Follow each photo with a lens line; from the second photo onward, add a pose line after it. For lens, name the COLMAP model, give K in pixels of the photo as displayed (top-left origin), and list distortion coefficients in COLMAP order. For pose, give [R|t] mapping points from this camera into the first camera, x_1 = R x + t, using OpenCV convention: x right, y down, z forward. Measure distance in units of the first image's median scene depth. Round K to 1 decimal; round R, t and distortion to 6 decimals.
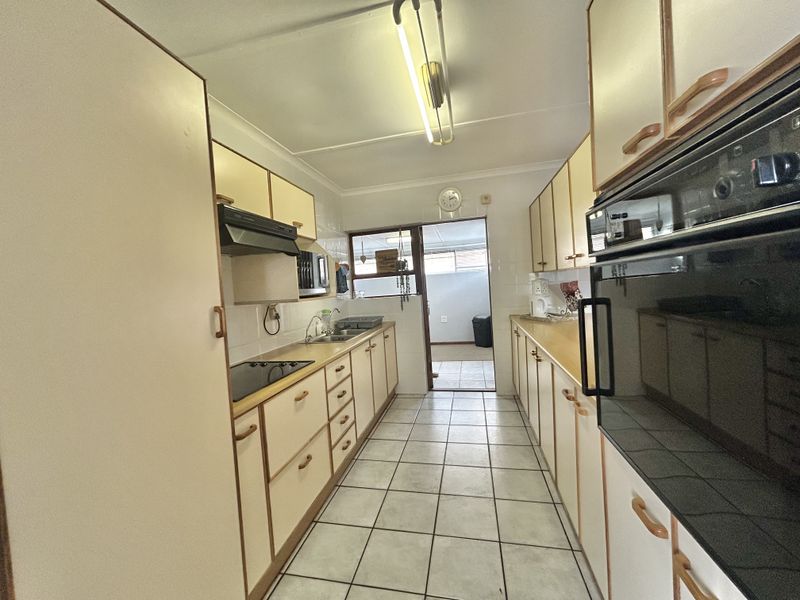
lens RADIAL K [[320.0, 0, 398.2], [0, 320.0, 298.4], [0, 0, 1]] dist [-0.000583, -0.000051]
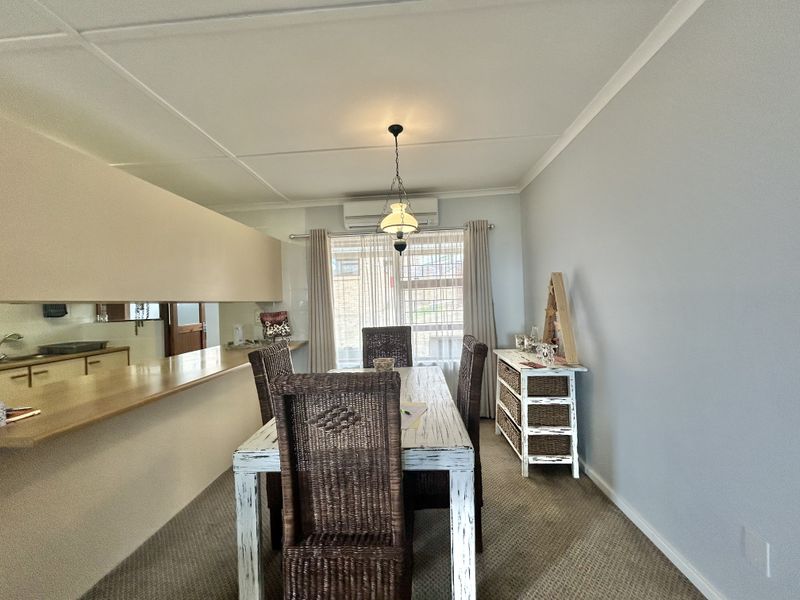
lens RADIAL K [[320.0, 0, 398.9], [0, 320.0, 300.9], [0, 0, 1]] dist [-0.000583, -0.000051]
pose [[0.986715, 0.029583, 0.159743, 1.074481], [-0.022298, 0.998636, -0.047207, -0.068762], [-0.160921, 0.043018, 0.986029, -0.235297]]
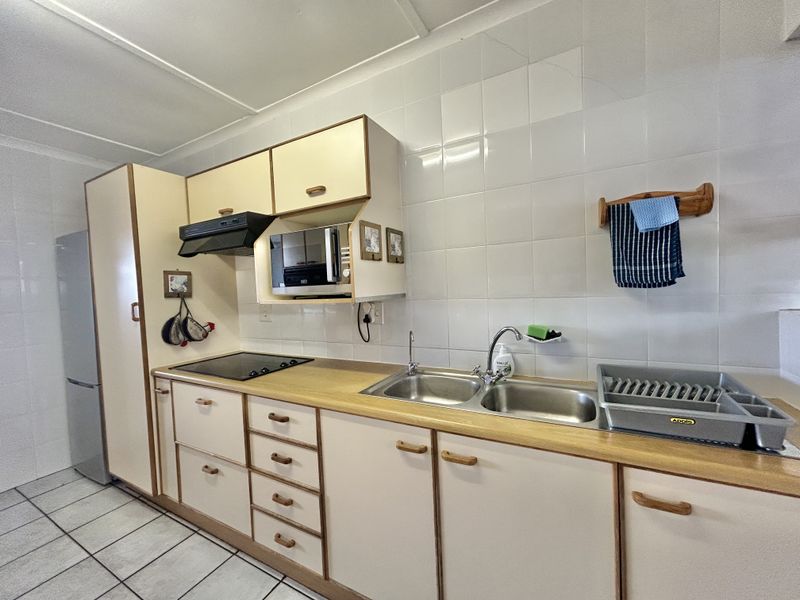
lens RADIAL K [[320.0, 0, 398.7], [0, 320.0, 300.3], [0, 0, 1]] dist [-0.000583, -0.000051]
pose [[-0.274341, 0.109434, -0.955385, 0.294306], [0.019178, 0.993929, 0.108342, -0.063595], [0.961441, 0.011401, -0.274774, 1.262983]]
